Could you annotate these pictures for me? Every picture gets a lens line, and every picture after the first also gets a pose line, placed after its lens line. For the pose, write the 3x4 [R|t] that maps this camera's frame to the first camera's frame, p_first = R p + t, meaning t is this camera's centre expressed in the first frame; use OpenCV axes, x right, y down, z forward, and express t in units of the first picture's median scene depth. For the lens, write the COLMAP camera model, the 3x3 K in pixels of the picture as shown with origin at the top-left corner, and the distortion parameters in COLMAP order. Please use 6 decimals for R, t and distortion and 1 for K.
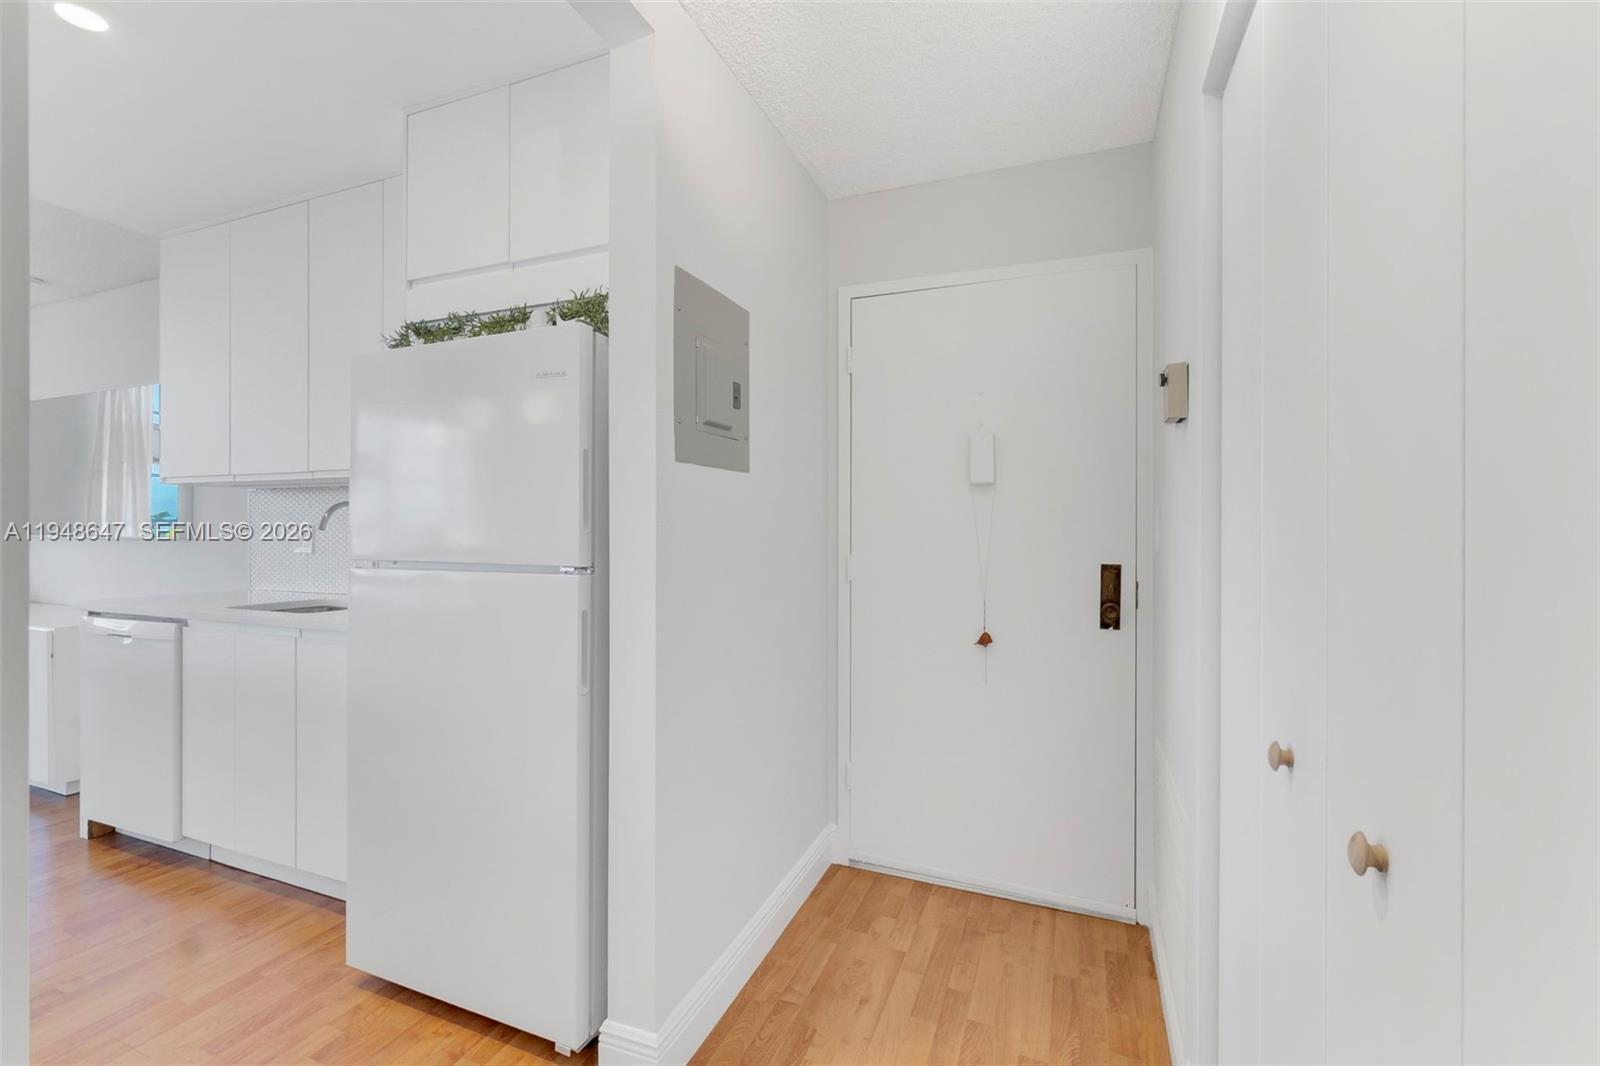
lens RADIAL K [[722.1, 0, 791.0], [0, 722.1, 529.0], [0, 0, 1]] dist [-0.009529, -0.003578]
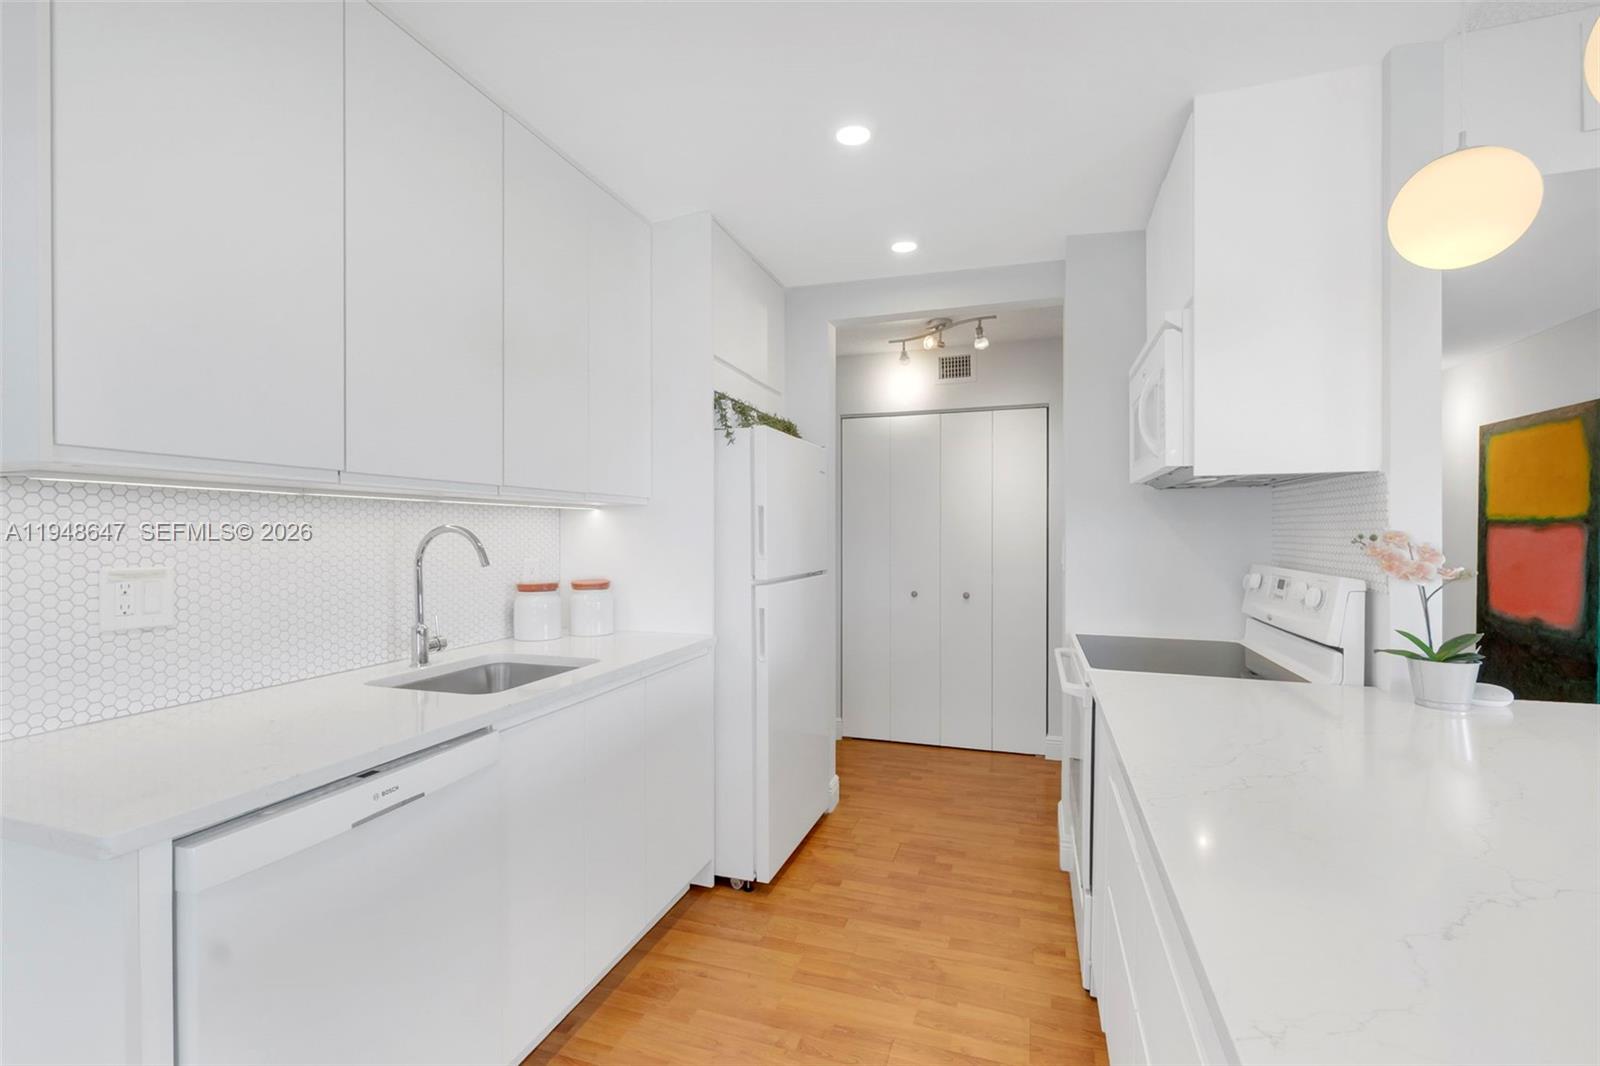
lens RADIAL K [[722.1, 0, 787.6], [0, 722.1, 532.3], [0, 0, 1]] dist [-0.009529, -0.003578]
pose [[-0.054858, -0.005430, 0.998479, -1.841021], [0.004266, 0.999975, 0.005673, -0.048127], [-0.998485, 0.004571, -0.054833, 0.973308]]
